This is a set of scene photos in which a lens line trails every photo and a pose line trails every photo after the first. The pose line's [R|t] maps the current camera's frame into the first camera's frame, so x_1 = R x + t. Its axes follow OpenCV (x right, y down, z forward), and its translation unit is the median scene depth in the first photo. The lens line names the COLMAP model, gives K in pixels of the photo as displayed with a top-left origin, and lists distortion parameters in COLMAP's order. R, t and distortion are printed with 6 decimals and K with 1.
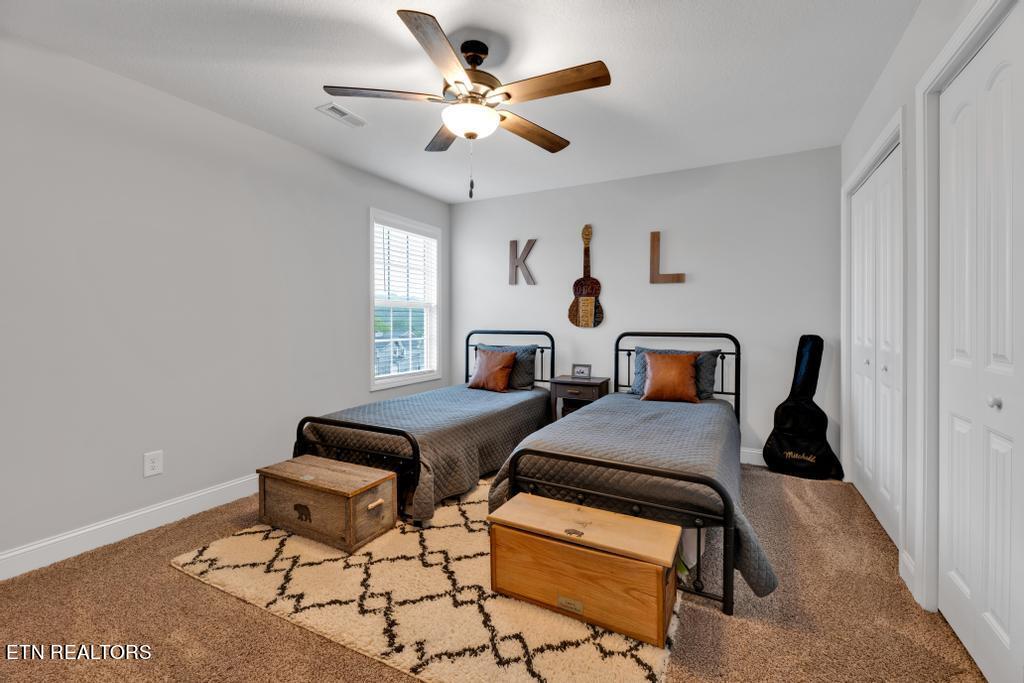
lens RADIAL K [[474.5, 0, 514.2], [0, 474.5, 340.8], [0, 0, 1]] dist [0.002458, -0.000117]
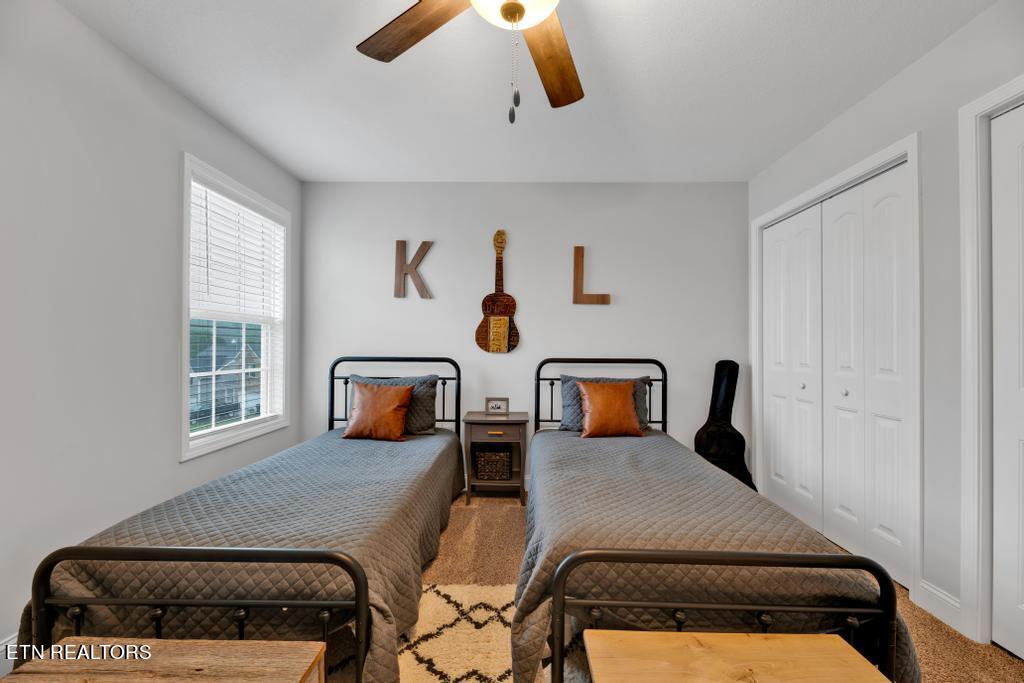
lens RADIAL K [[433.3, 0, 509.6], [0, 433.3, 351.7], [0, 0, 1]] dist [-0.004643, -0.000590]
pose [[0.882338, -0.000098, 0.470617, -0.191190], [0.013244, 0.999609, -0.024623, -0.011318], [-0.470431, 0.027959, 0.881994, 0.322620]]
